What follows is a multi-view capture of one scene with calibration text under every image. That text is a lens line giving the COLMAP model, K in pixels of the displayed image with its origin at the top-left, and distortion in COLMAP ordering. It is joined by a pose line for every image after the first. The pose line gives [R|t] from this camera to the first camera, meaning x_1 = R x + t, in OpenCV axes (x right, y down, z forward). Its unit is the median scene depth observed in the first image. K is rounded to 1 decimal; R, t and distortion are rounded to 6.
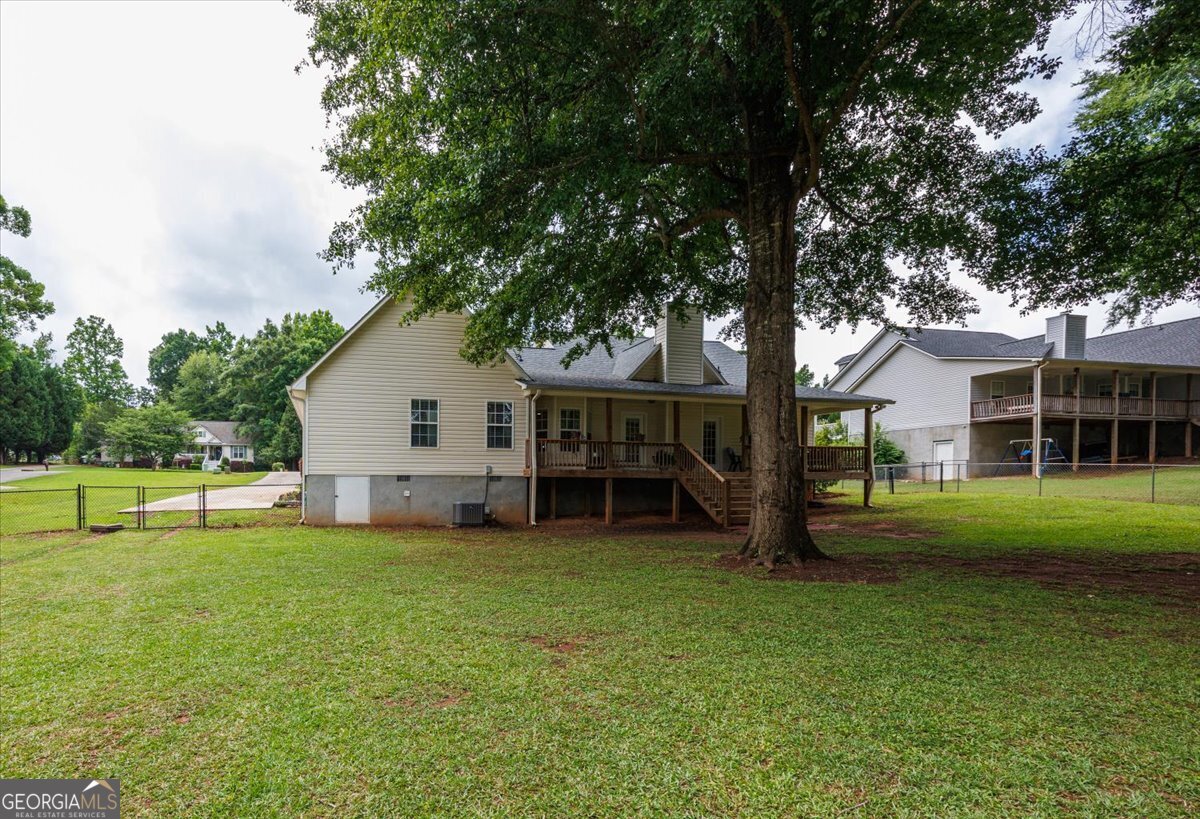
lens RADIAL K [[589.4, 0, 503.4], [0, 589.4, 487.0], [0, 0, 1]] dist [0.003570, -0.001227]
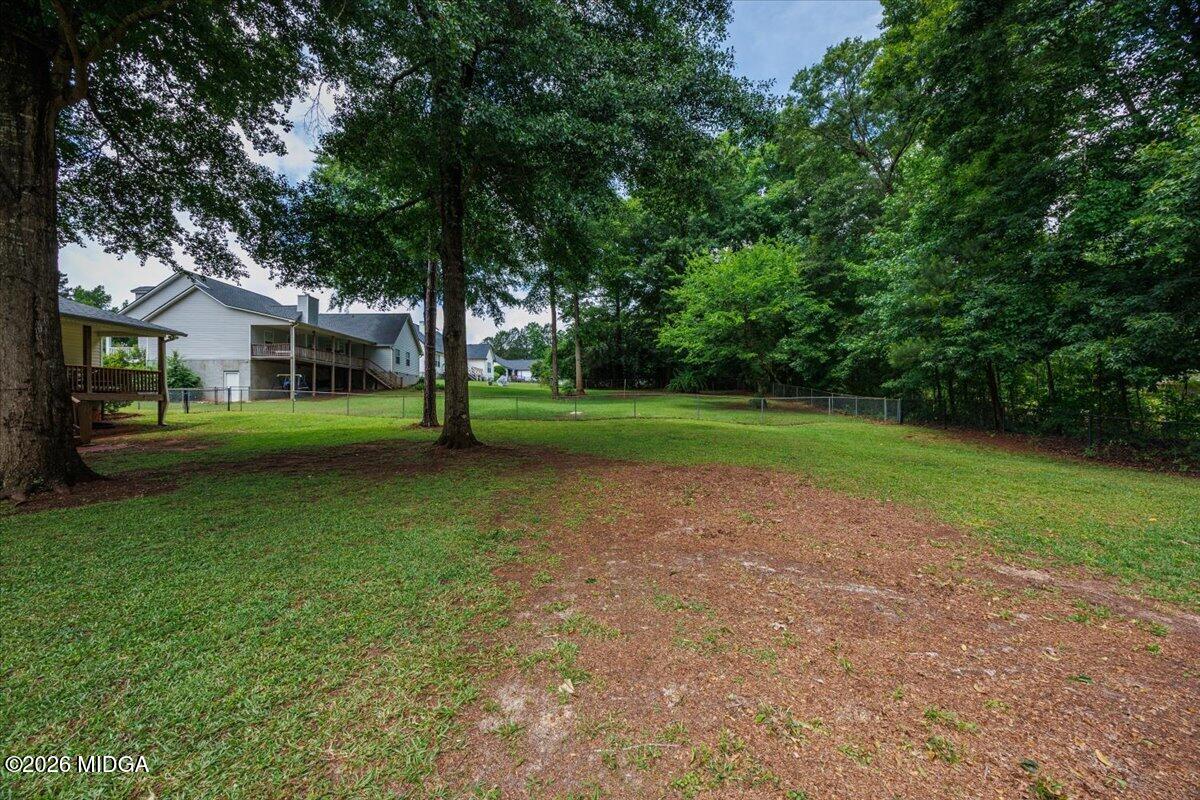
lens RADIAL K [[462.8, 0, 602.8], [0, 462.8, 398.9], [0, 0, 1]] dist [-0.000780, -0.000173]
pose [[0.181186, 0.010778, 0.983390, -0.086424], [0.007997, 0.999891, -0.012432, 0.001061], [-0.983416, 0.010117, 0.181080, 0.017942]]
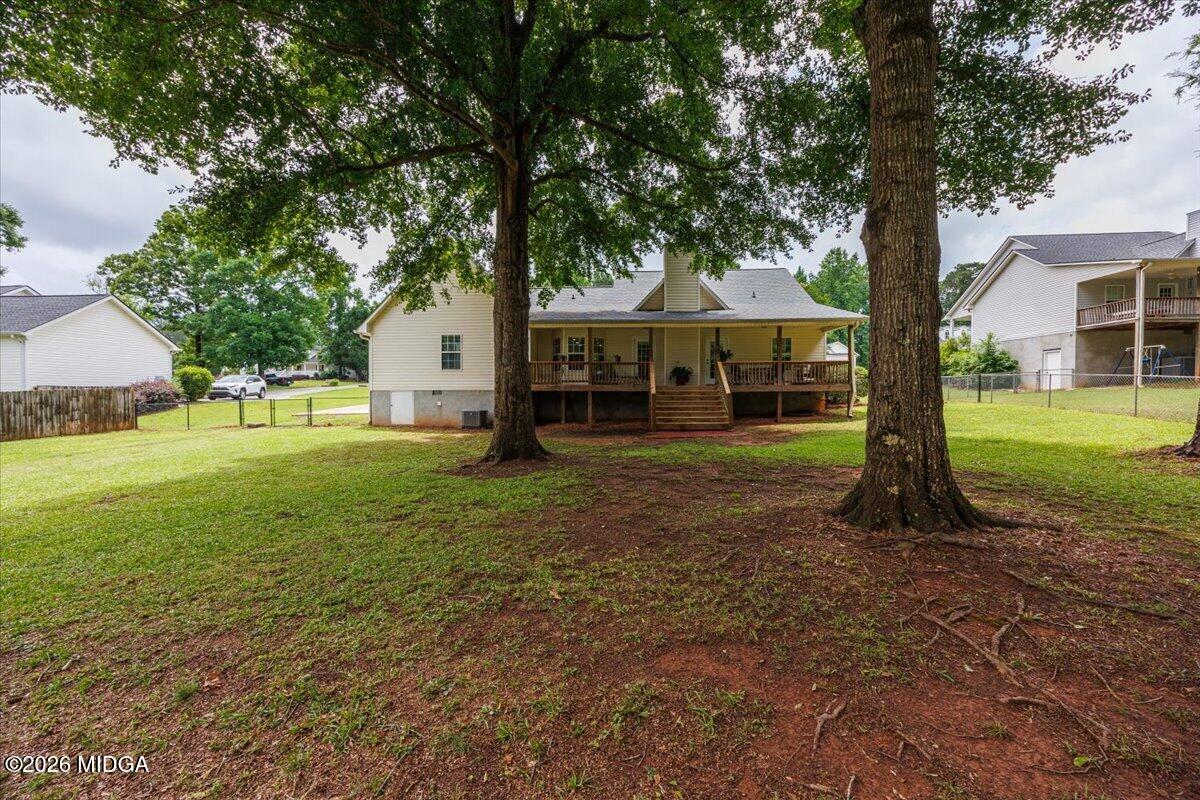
lens RADIAL K [[462.8, 0, 607.4], [0, 462.8, 398.4], [0, 0, 1]] dist [-0.000780, -0.000173]
pose [[0.954385, -0.000108, -0.298578, 0.237444], [0.002362, 0.999971, 0.007188, -0.003637], [0.298569, -0.007566, 0.954358, 0.035965]]
